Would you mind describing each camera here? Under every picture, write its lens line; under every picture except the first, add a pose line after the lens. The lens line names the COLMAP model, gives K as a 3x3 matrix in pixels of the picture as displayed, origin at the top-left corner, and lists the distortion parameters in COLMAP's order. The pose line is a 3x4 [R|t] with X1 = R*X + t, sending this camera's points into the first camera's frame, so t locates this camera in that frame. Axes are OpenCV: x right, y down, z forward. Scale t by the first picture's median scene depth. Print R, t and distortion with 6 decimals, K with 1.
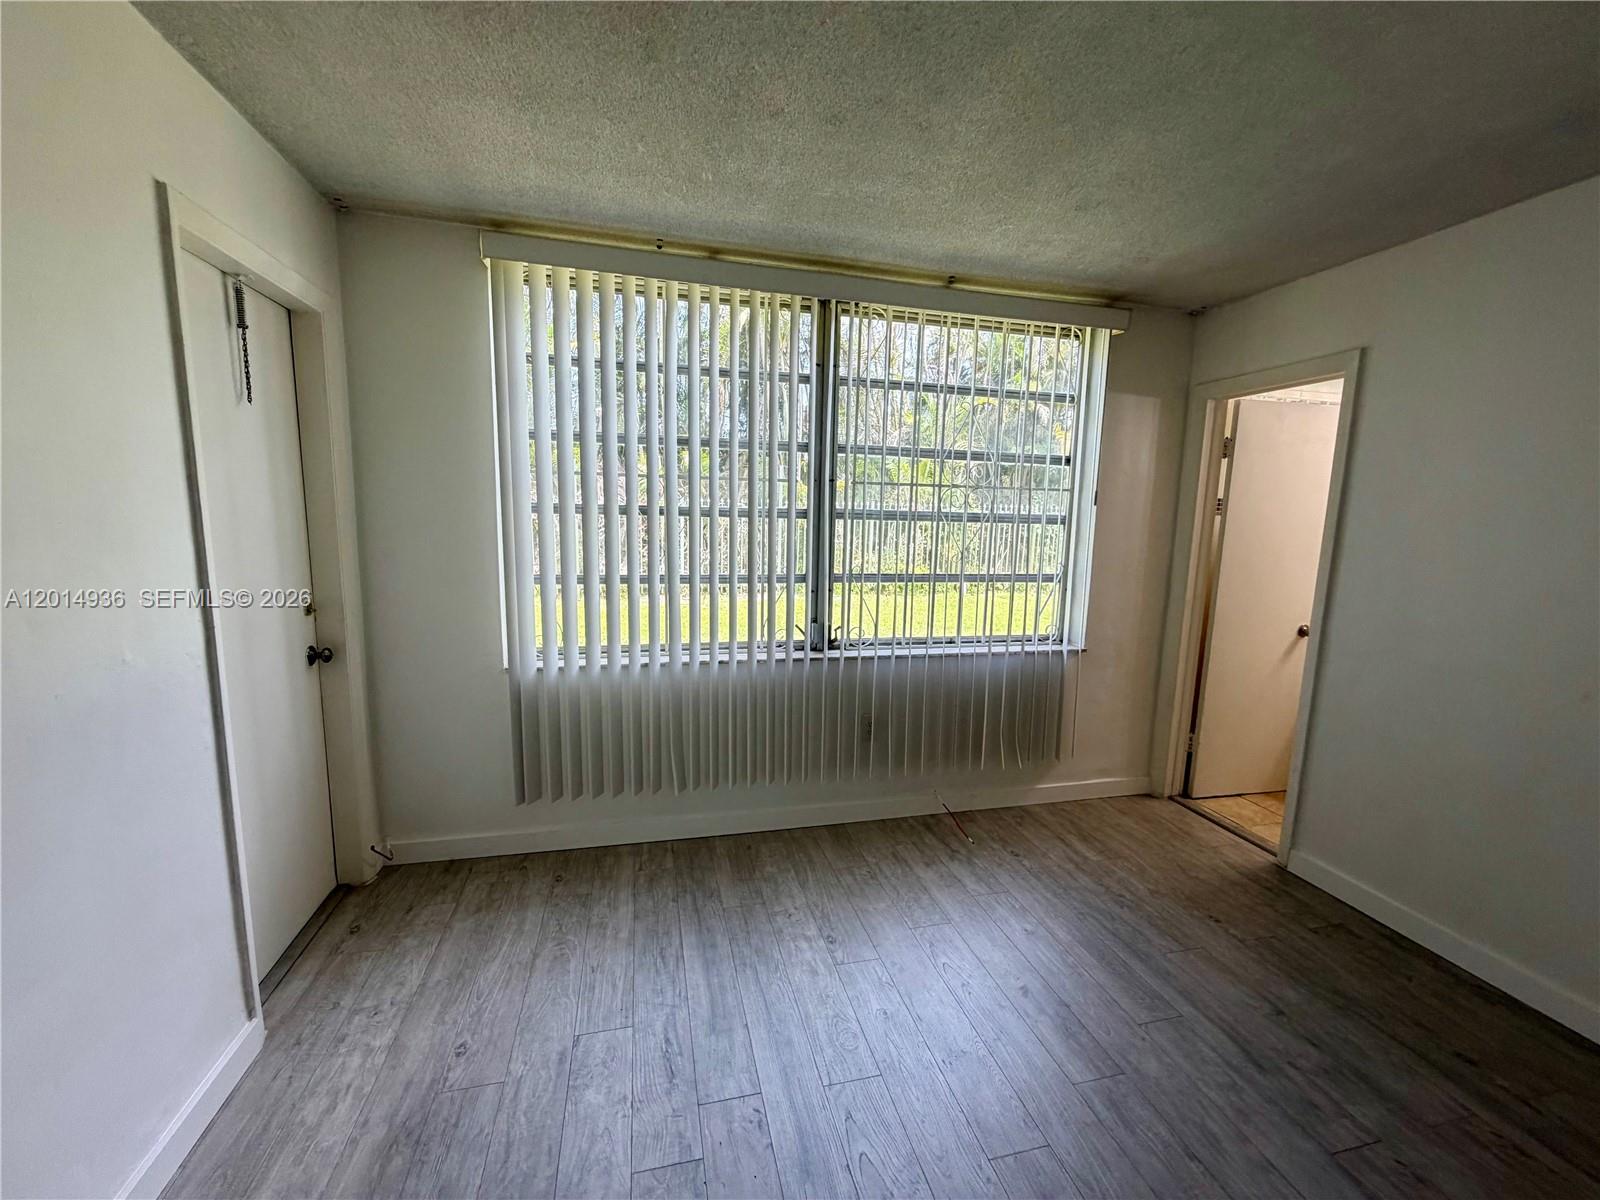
lens RADIAL K [[646.3, 0, 800.7], [0, 646.3, 601.2], [0, 0, 1]] dist [0.008708, -0.000039]
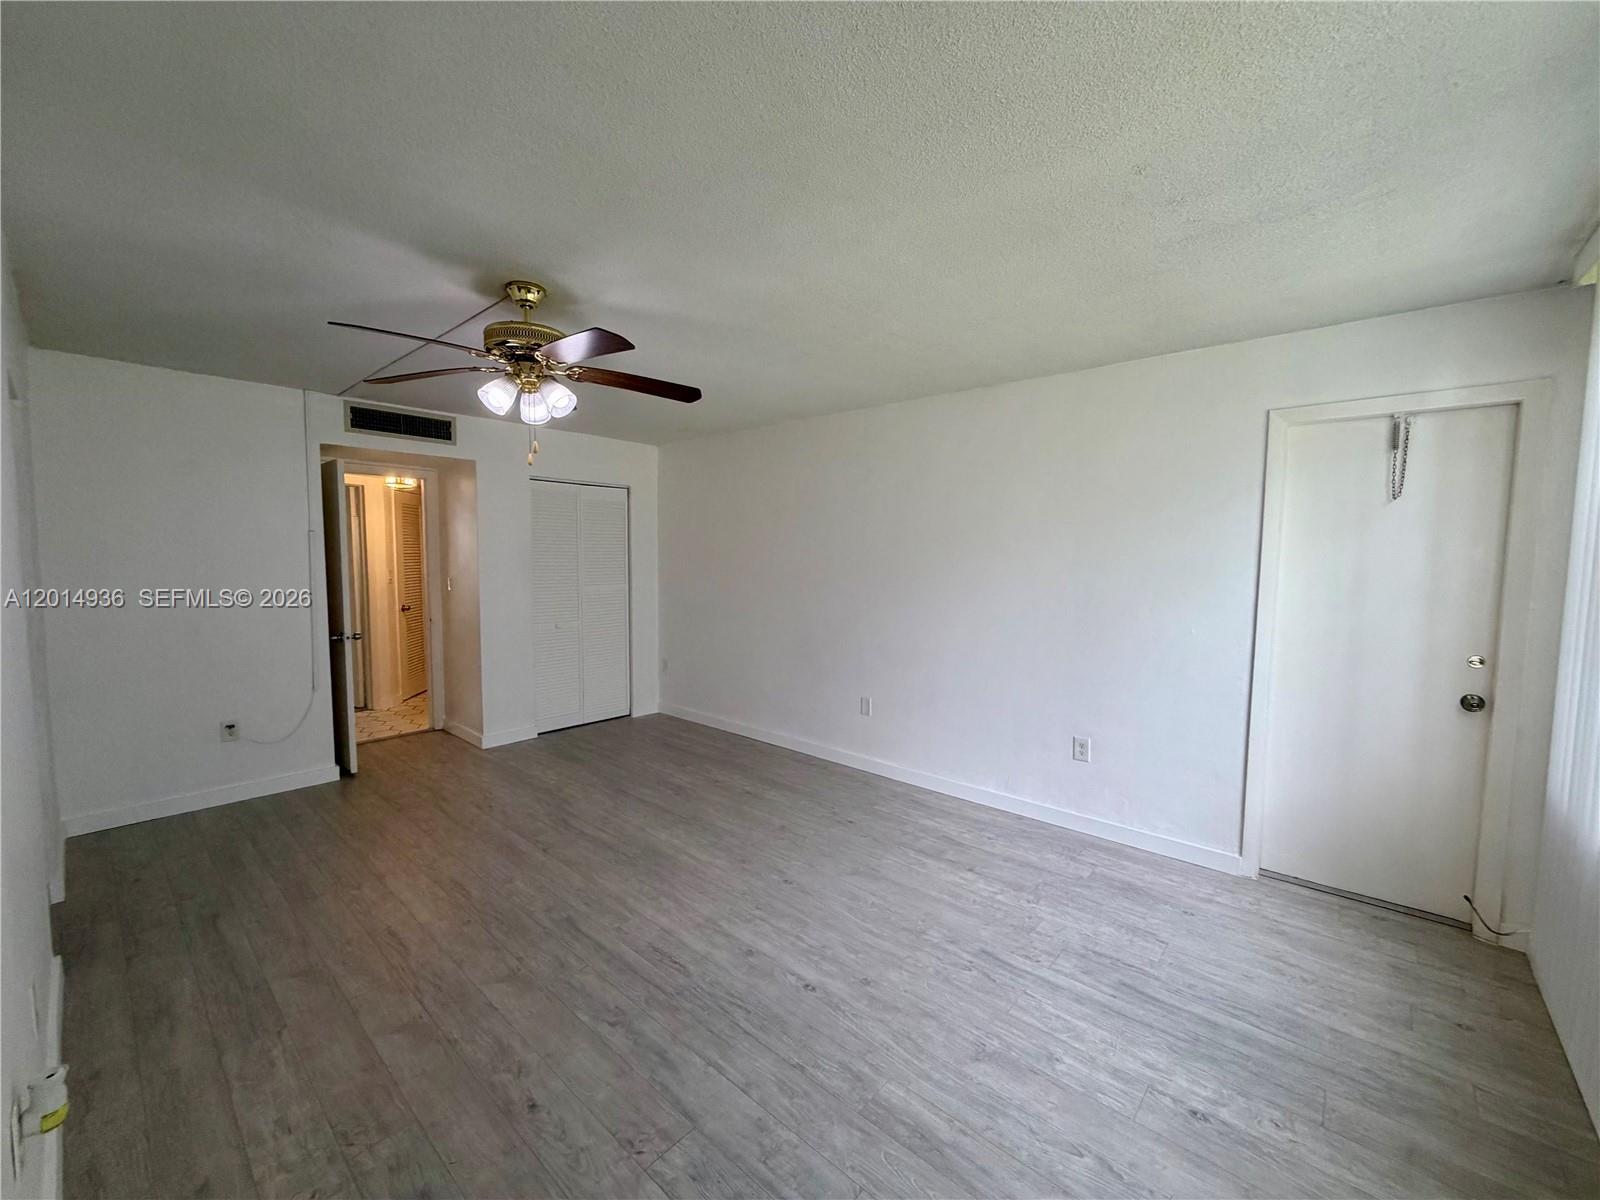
lens RADIAL K [[646.3, 0, 798.6], [0, 646.3, 602.1], [0, 0, 1]] dist [0.008708, -0.000039]
pose [[-0.822265, 0.009676, -0.569022, 0.981550], [-0.111119, 0.977881, 0.177202, -0.183652], [0.558151, 0.208936, -0.803003, 1.372734]]
